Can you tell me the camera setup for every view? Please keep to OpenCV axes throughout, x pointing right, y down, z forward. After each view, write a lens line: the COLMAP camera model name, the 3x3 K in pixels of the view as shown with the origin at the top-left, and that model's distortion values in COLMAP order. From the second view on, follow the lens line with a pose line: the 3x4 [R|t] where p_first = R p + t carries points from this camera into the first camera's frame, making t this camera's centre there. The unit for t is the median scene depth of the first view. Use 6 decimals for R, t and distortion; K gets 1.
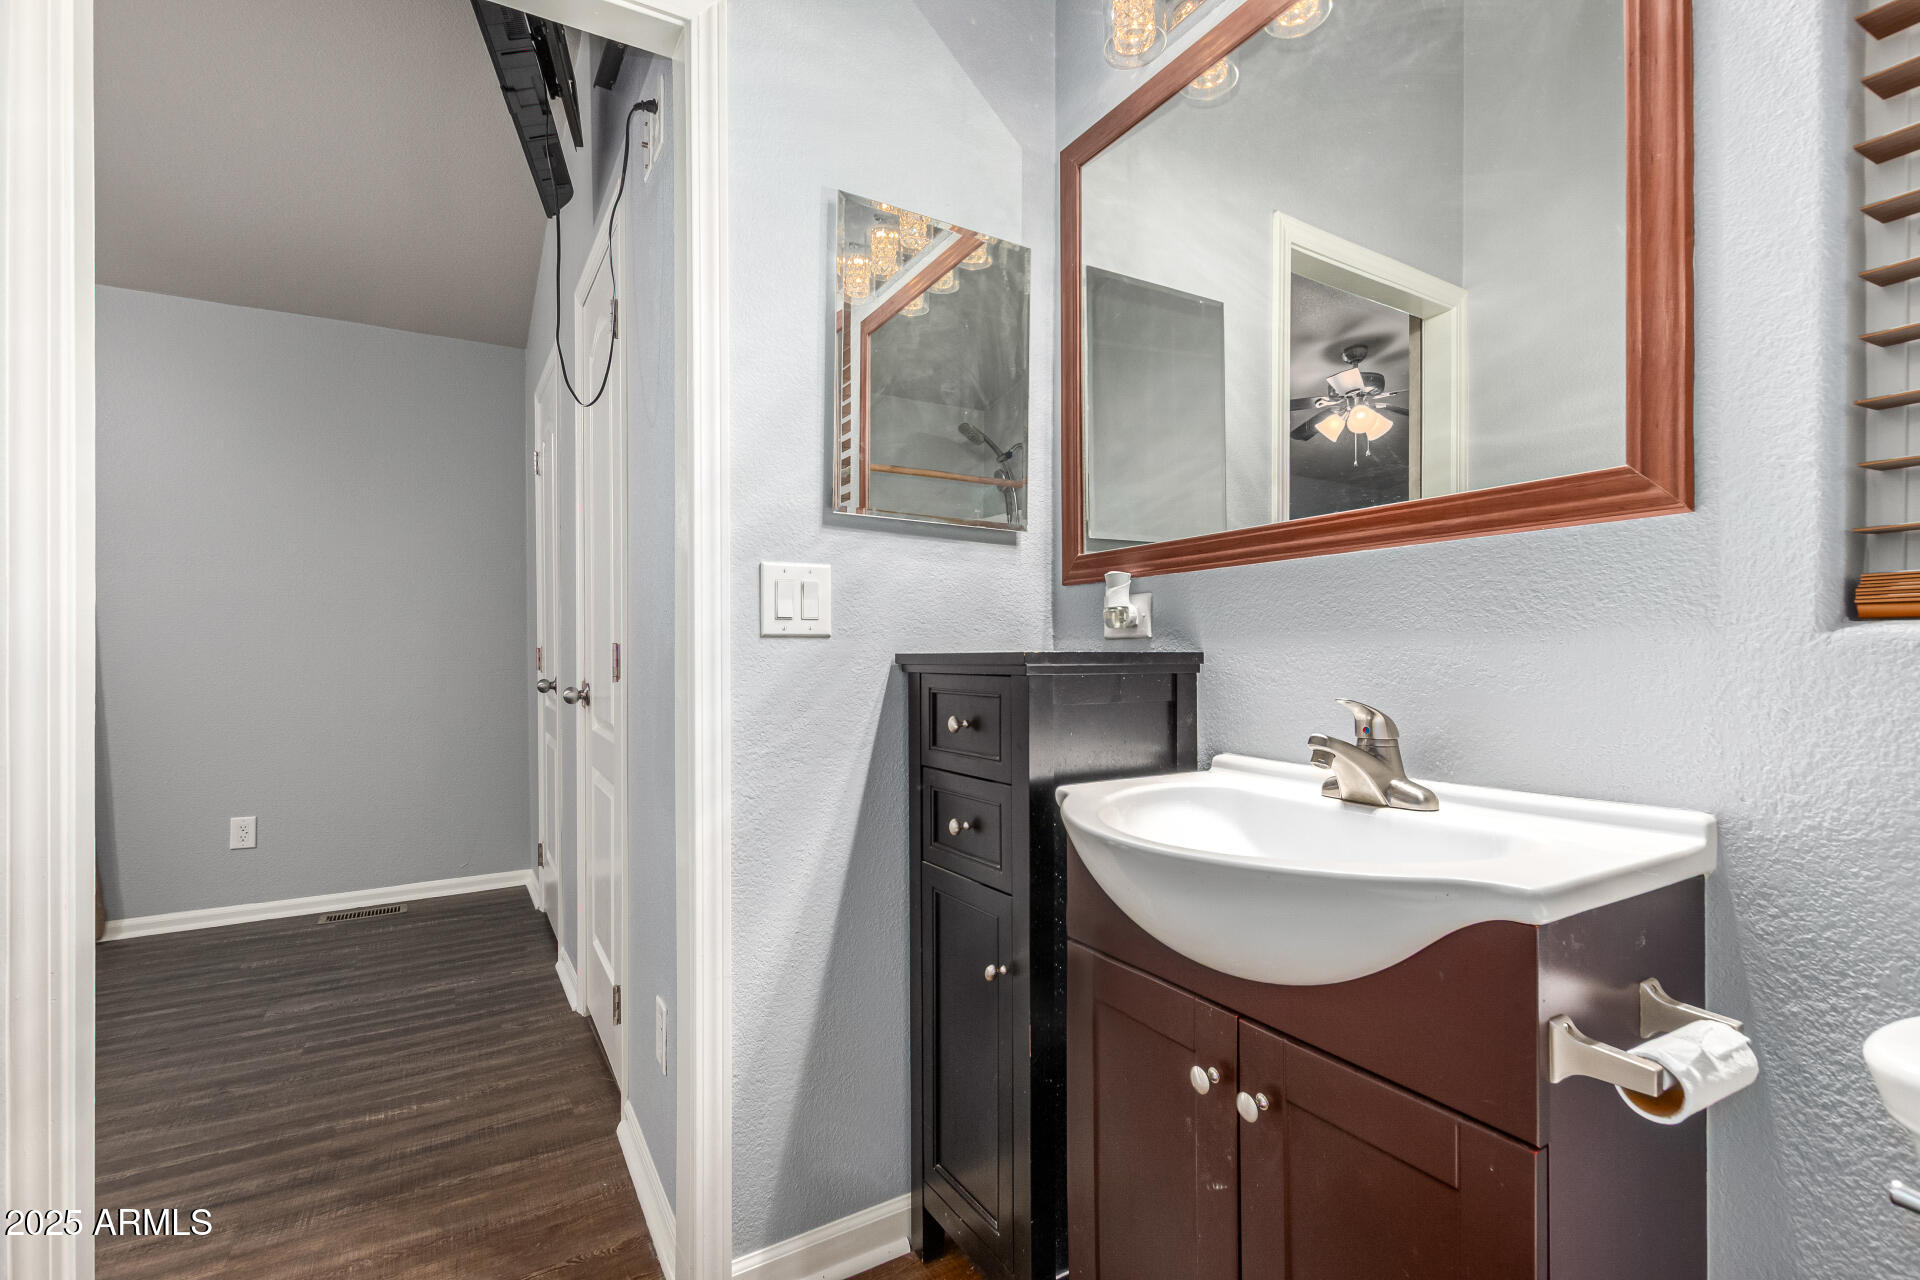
lens RADIAL K [[885.4, 0, 969.8], [0, 885.4, 653.2], [0, 0, 1]] dist [0.007221, -0.000095]
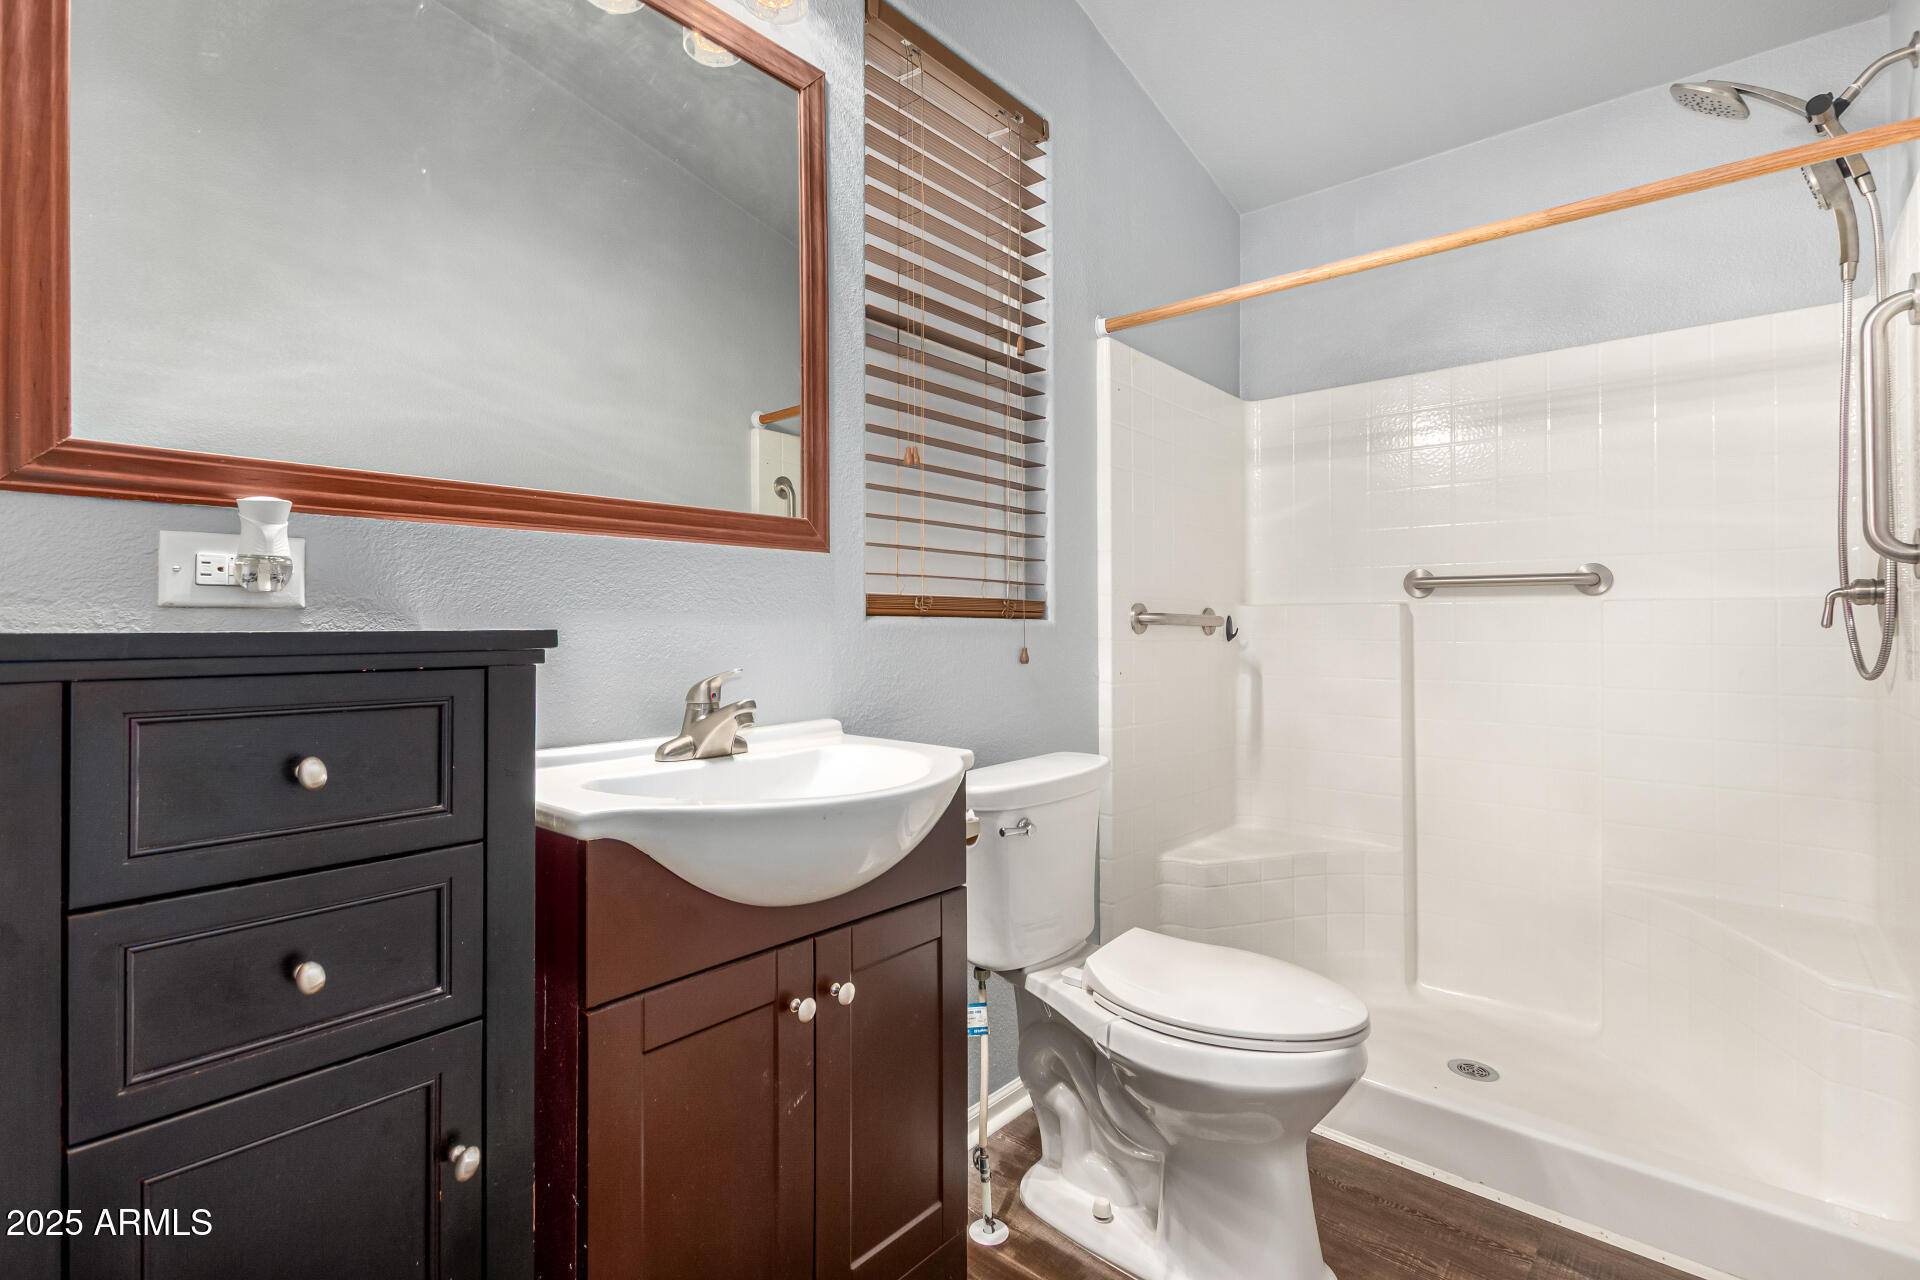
lens RADIAL K [[901.0, 0, 961.5], [0, 901.0, 606.9], [0, 0, 1]] dist [0.001481, -0.000993]
pose [[-0.317455, 0.024556, 0.947955, -0.742410], [-0.000363, 0.999661, -0.026017, -0.001662], [-0.948273, -0.008604, -0.317339, 0.975368]]
